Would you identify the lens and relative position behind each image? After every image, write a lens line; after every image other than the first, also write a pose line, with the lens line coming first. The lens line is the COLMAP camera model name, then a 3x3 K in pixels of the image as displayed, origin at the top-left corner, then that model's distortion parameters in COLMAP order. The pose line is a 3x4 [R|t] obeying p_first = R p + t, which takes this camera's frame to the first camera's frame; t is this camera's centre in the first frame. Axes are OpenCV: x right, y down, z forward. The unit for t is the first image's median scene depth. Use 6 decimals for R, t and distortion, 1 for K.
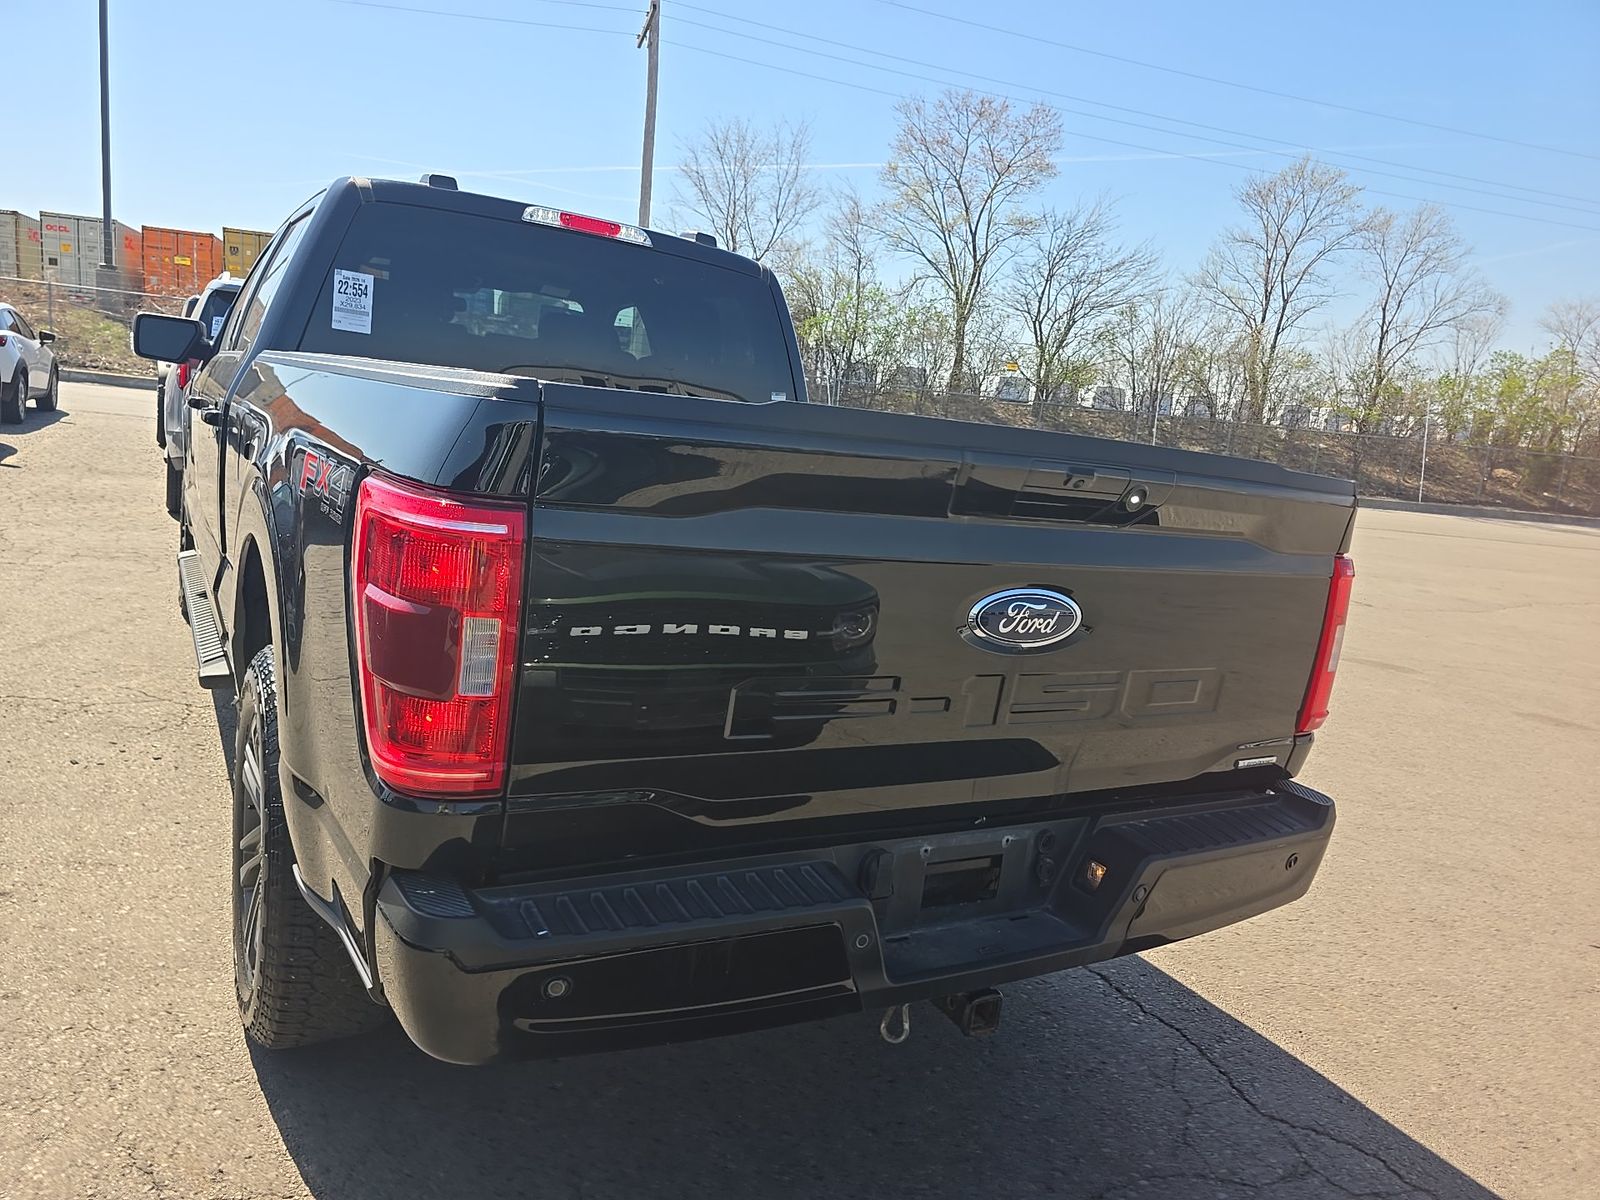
lens RADIAL K [[1091.0, 0, 798.7], [0, 1091.0, 609.7], [0, 0, 1]] dist [0.054687, -0.045332]
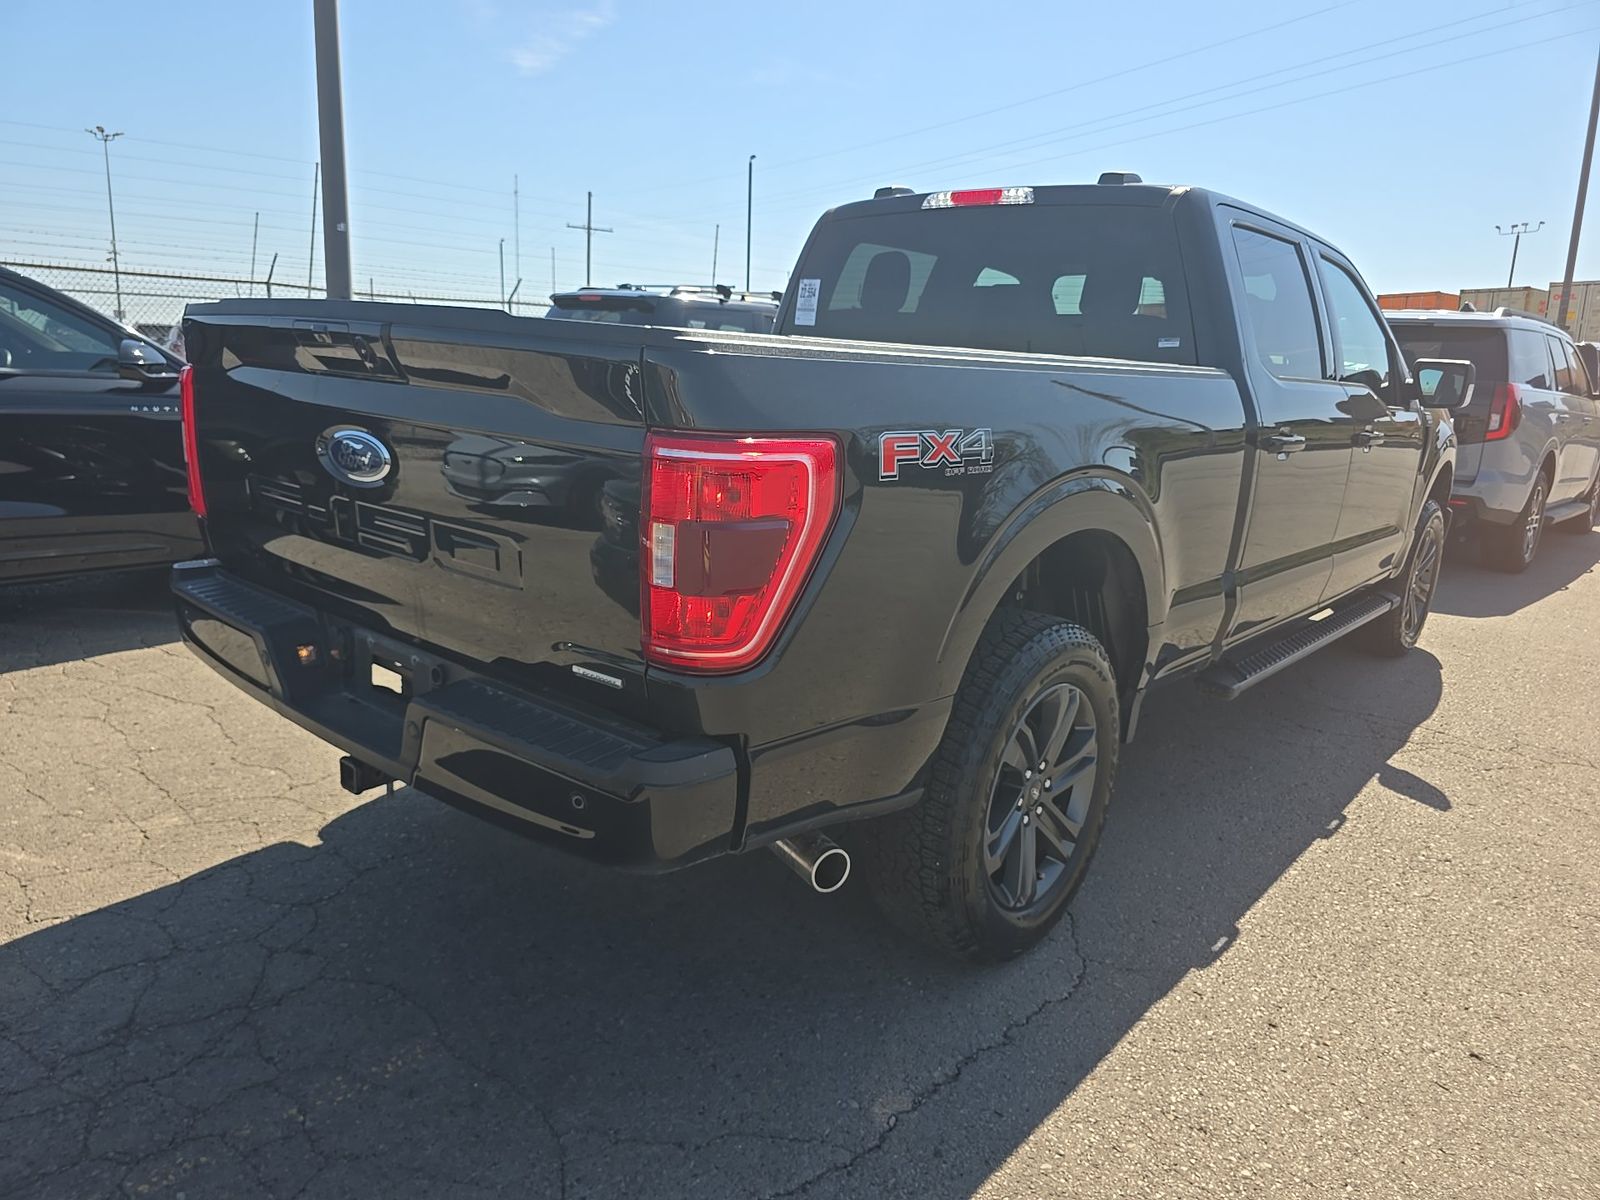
lens RADIAL K [[1089.4, 0, 802.4], [0, 1089.4, 610.6], [0, 0, 1]] dist [0.050113, -0.046861]
pose [[0.316412, 0.116070, -0.941494, 0.091648], [-0.179622, 0.981862, 0.060680, 0.000801], [0.931461, 0.149913, 0.331521, 0.063598]]
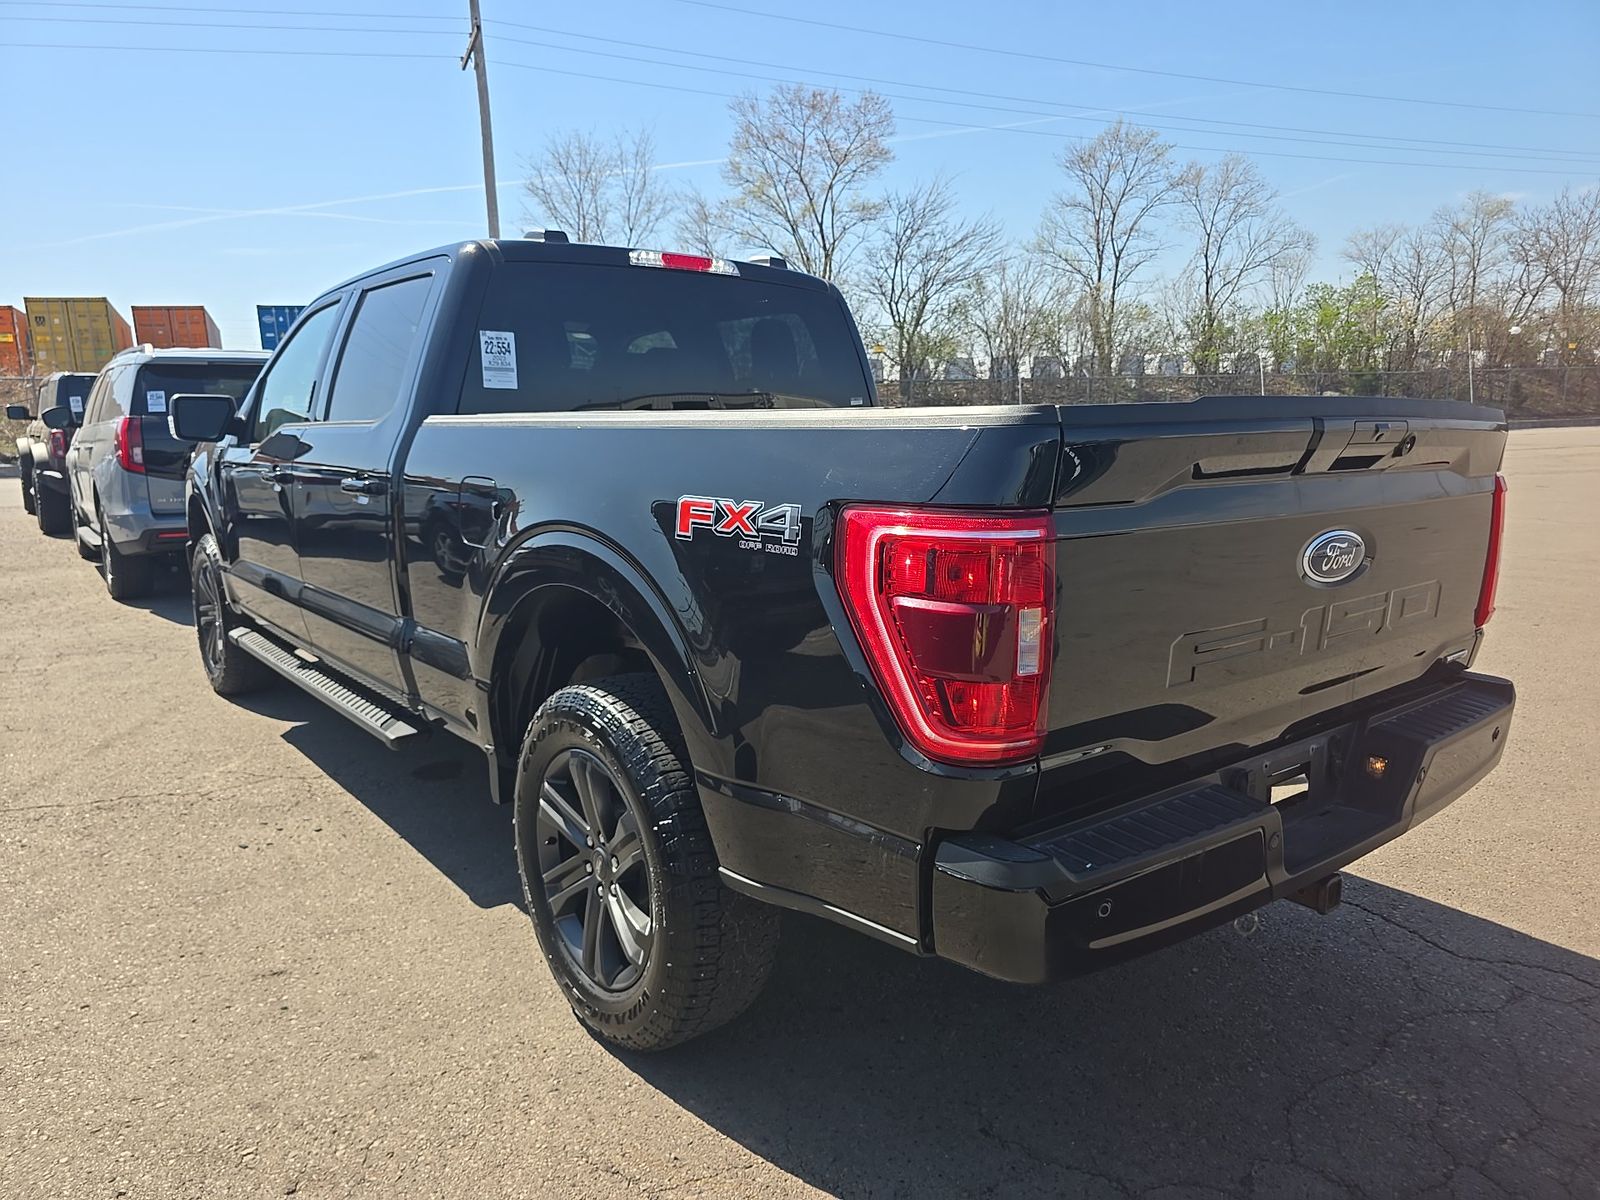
lens RADIAL K [[1089.4, 0, 802.4], [0, 1089.4, 610.6], [0, 0, 1]] dist [0.050113, -0.046861]
pose [[0.982694, -0.142747, 0.118054, -0.028923], [0.142285, 0.989748, 0.012374, -0.001745], [-0.118610, 0.004637, 0.992930, -0.006437]]
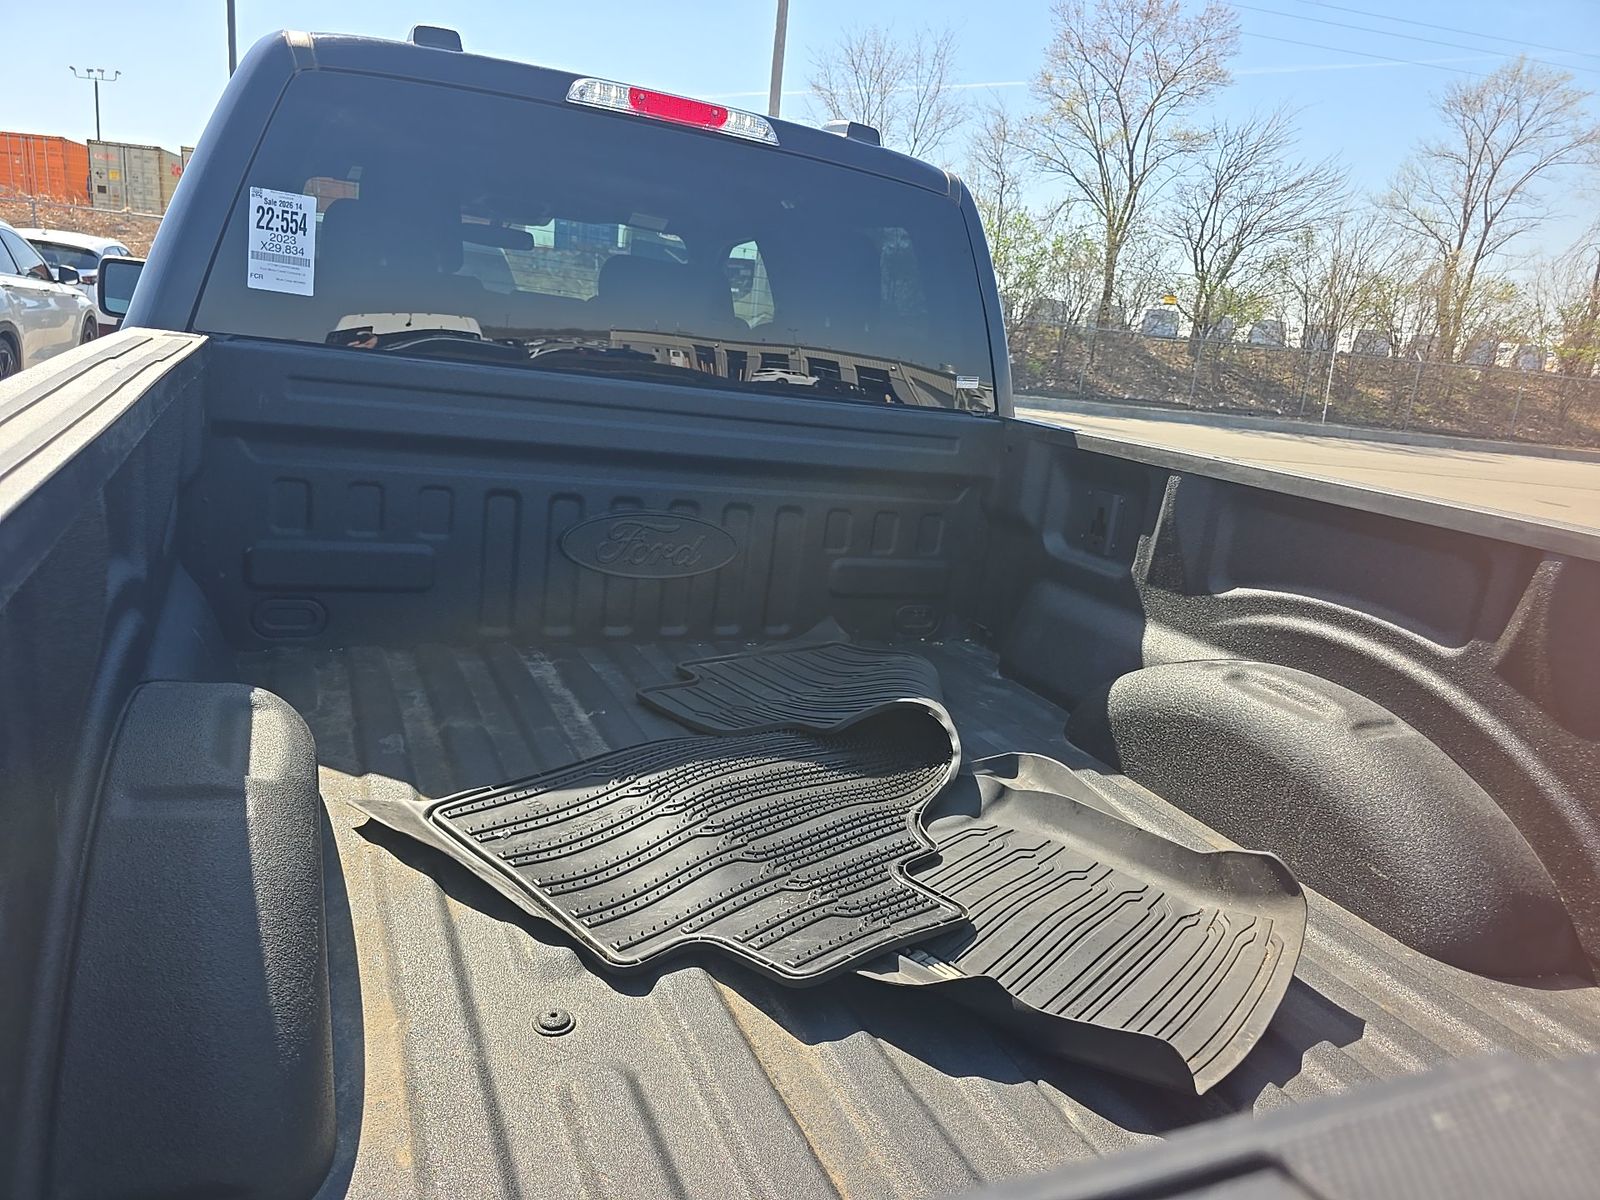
lens RADIAL K [[1089.4, 0, 802.4], [0, 1089.4, 610.6], [0, 0, 1]] dist [0.050113, -0.046861]
pose [[0.994109, 0.027294, -0.104894, -0.005664], [-0.020947, 0.997909, 0.061144, -0.012668], [0.106344, -0.058586, 0.992602, 0.043952]]
